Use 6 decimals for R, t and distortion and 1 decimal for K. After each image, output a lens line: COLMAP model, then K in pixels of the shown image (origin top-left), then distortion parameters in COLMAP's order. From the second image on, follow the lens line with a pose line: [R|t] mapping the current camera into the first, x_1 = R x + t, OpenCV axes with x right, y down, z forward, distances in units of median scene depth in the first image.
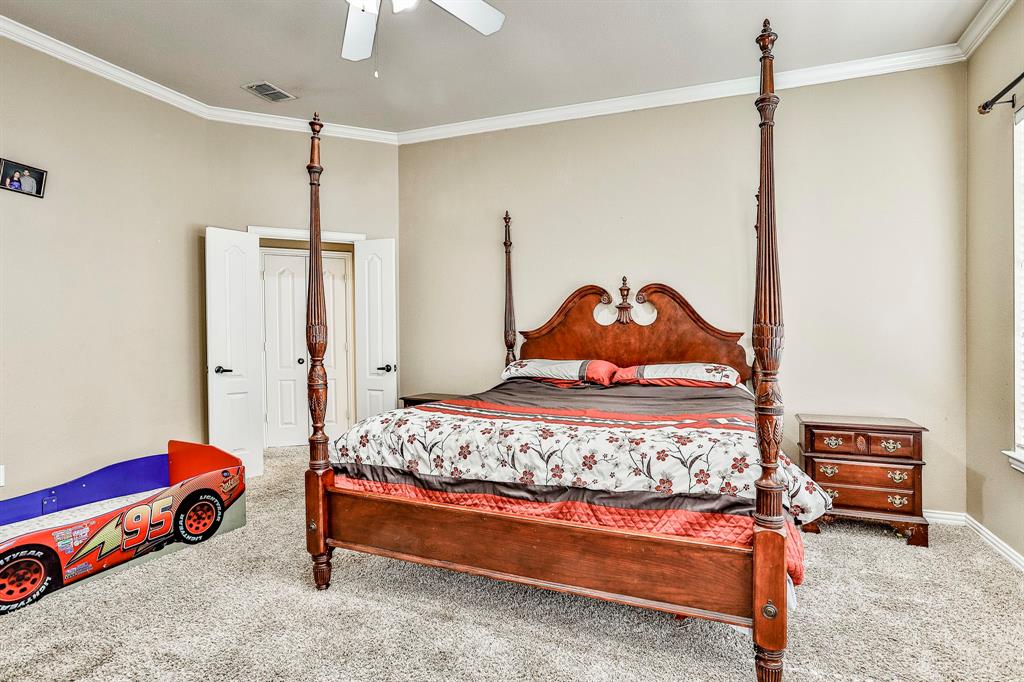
lens RADIAL K [[527.4, 0, 507.1], [0, 527.4, 339.5], [0, 0, 1]] dist [-0.040886, 0.013124]
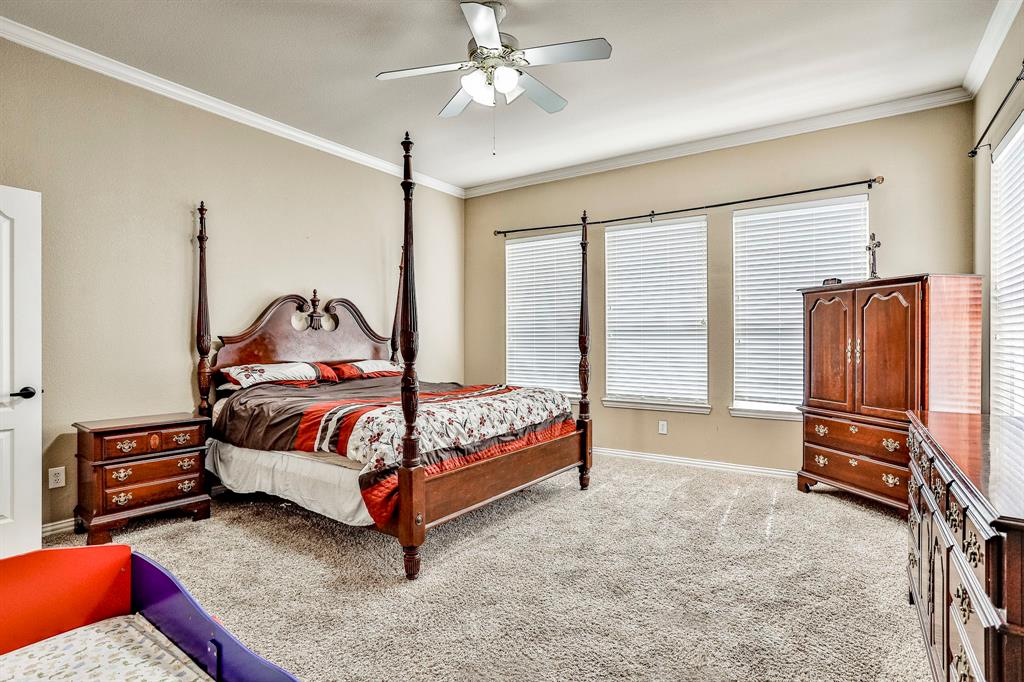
lens RADIAL K [[527.4, 0, 486.7], [0, 527.4, 333.6], [0, 0, 1]] dist [-0.040886, 0.013124]
pose [[0.236014, 0.008232, 0.971715, -1.359459], [0.010309, 0.999887, -0.010975, -0.008661], [-0.971695, 0.012608, 0.235902, 0.595175]]
